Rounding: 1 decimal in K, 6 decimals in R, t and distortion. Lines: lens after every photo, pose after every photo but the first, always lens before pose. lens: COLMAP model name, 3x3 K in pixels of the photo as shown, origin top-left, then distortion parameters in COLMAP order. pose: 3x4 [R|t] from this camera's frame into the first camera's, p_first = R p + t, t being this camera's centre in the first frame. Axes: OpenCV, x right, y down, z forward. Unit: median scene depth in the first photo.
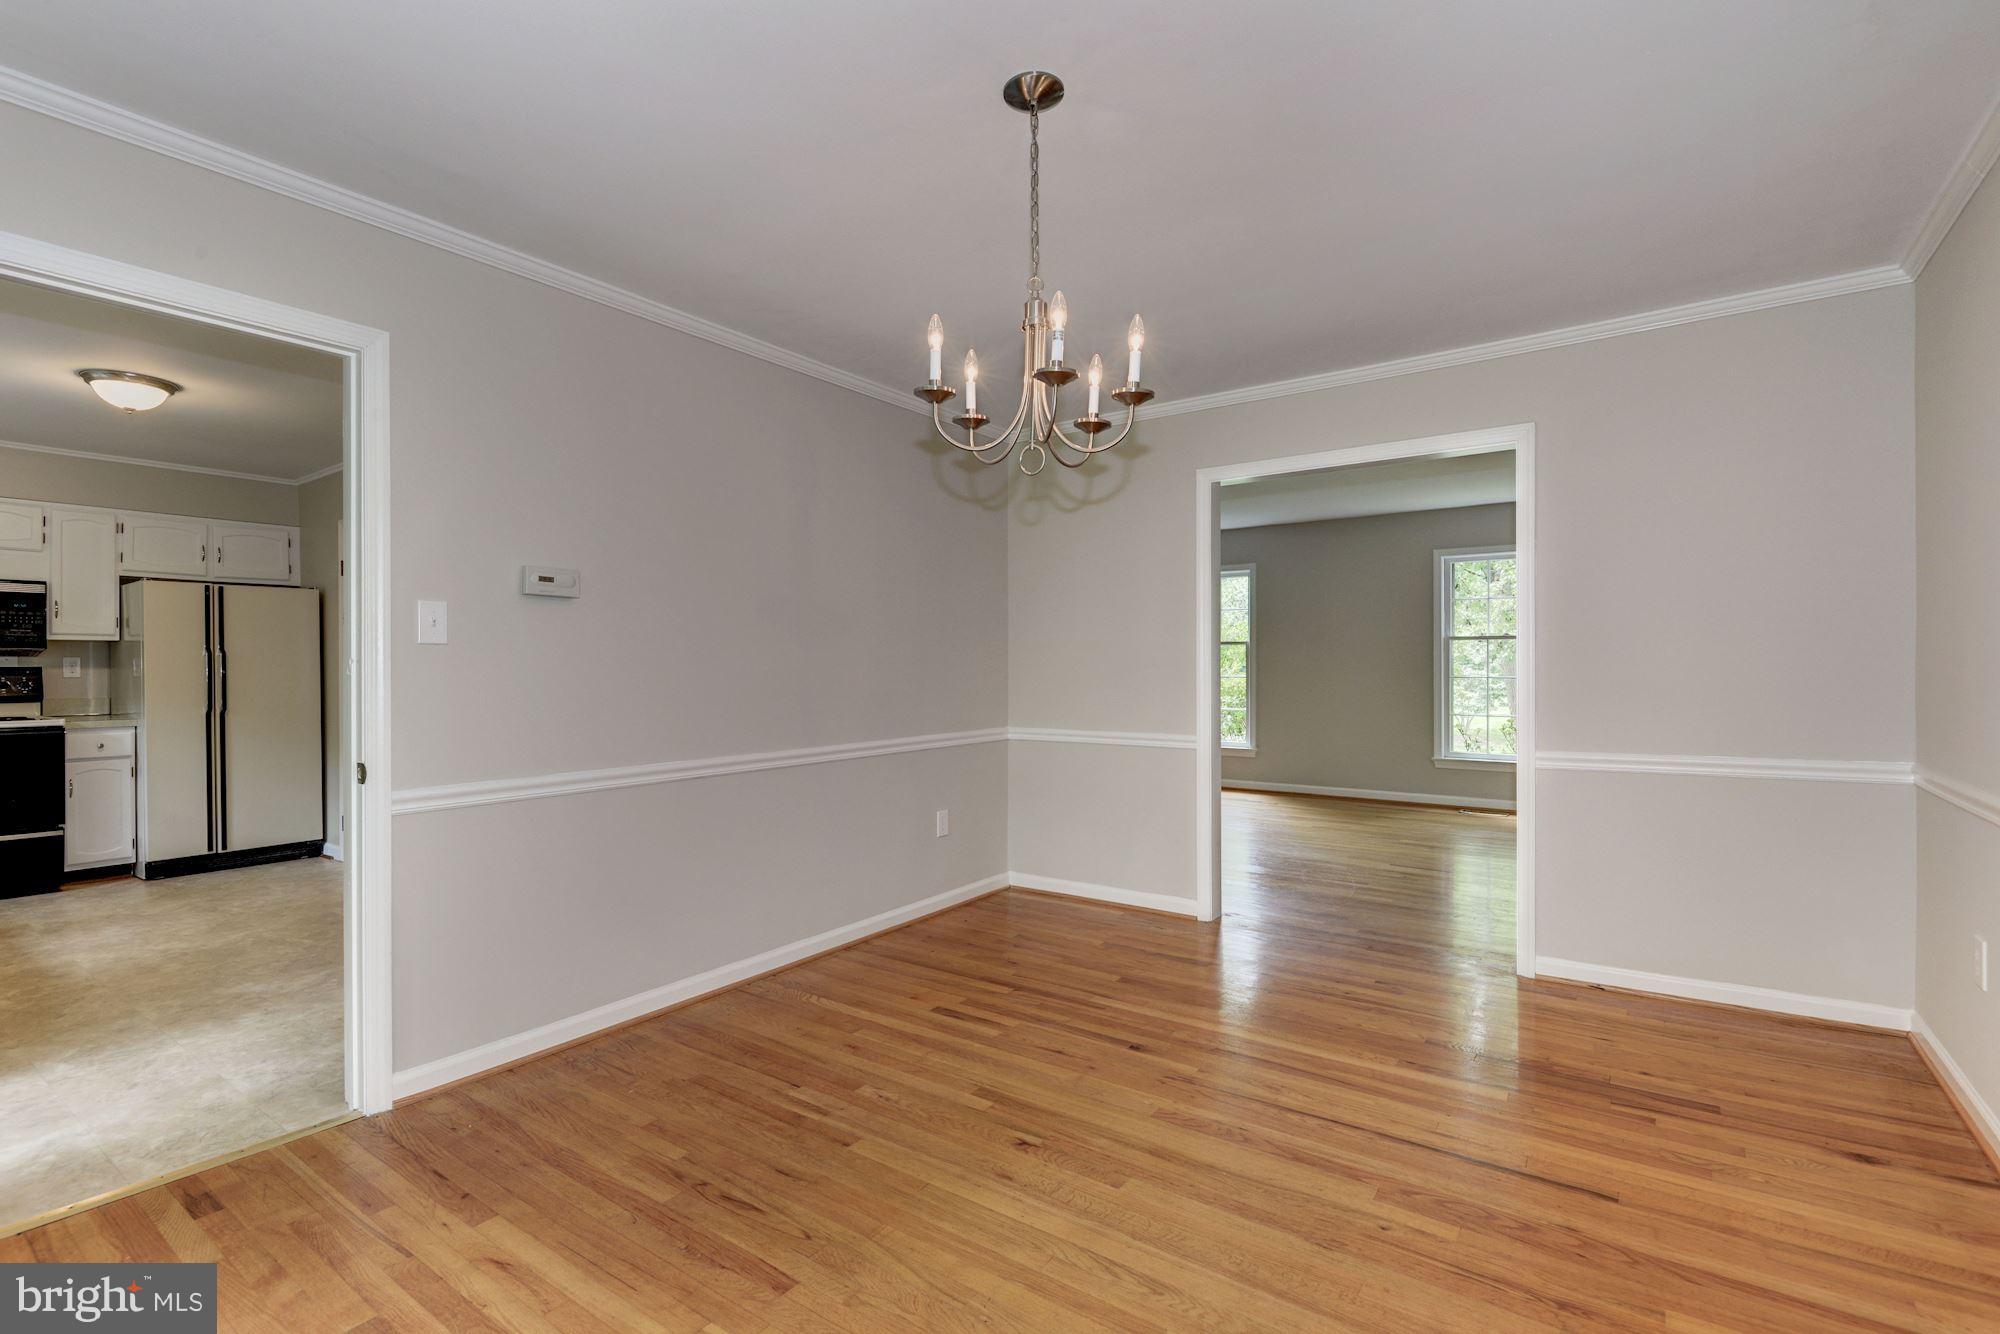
lens RADIAL K [[908.0, 0, 989.4], [0, 908.0, 660.7], [0, 0, 1]] dist [-0.010756, -0.001822]
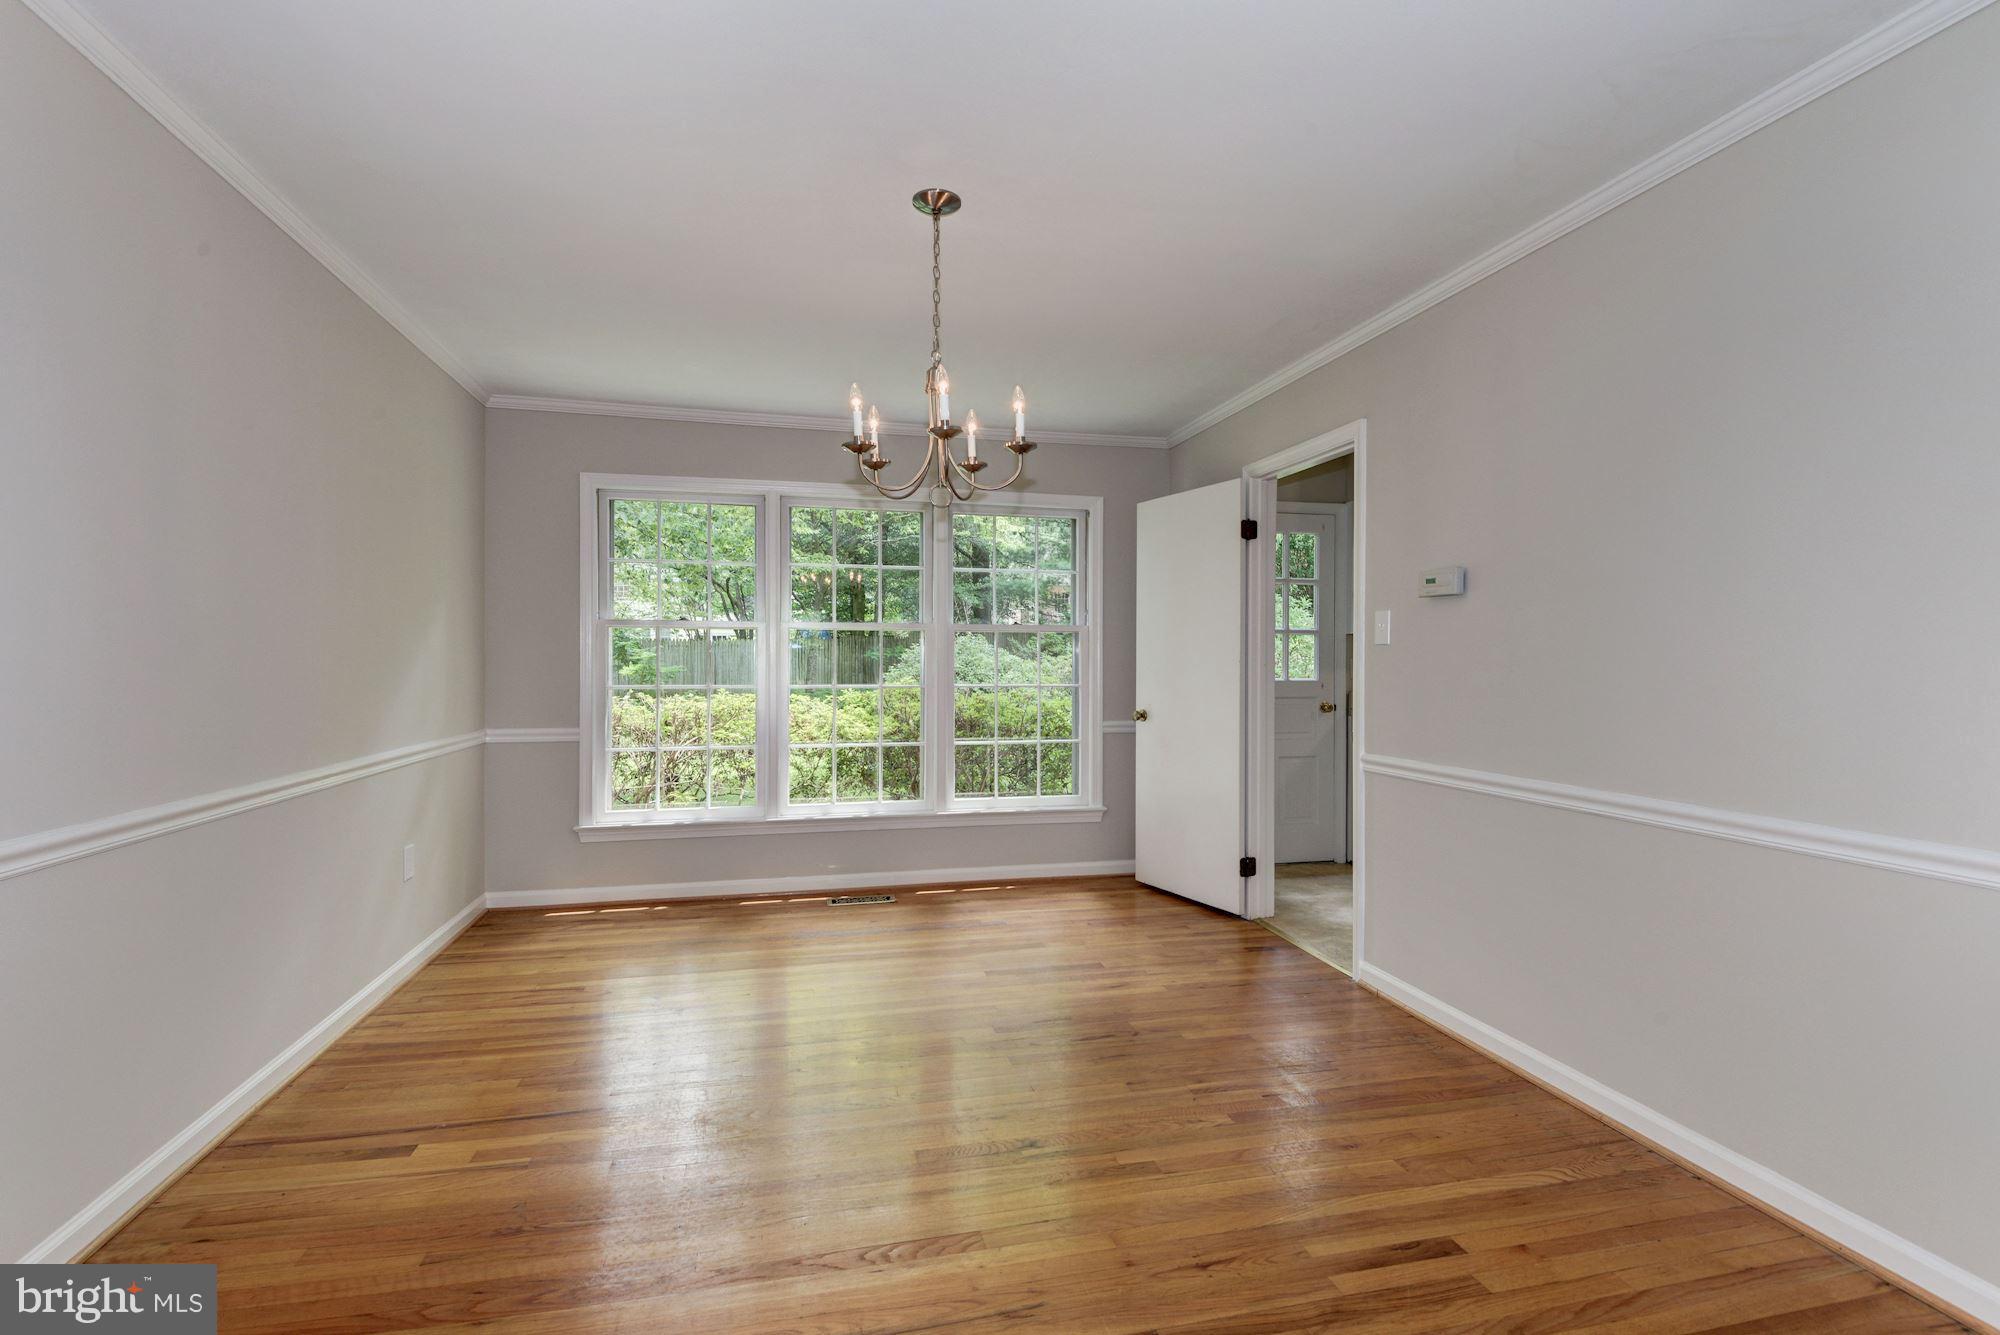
lens RADIAL K [[908.0, 0, 989.5], [0, 908.0, 667.3], [0, 0, 1]] dist [-0.010756, -0.001822]
pose [[-0.668936, 0.002872, -0.743315, 0.652250], [0.004451, 0.999990, -0.000142, 0.009675], [0.743307, -0.003404, -0.668942, 1.325761]]
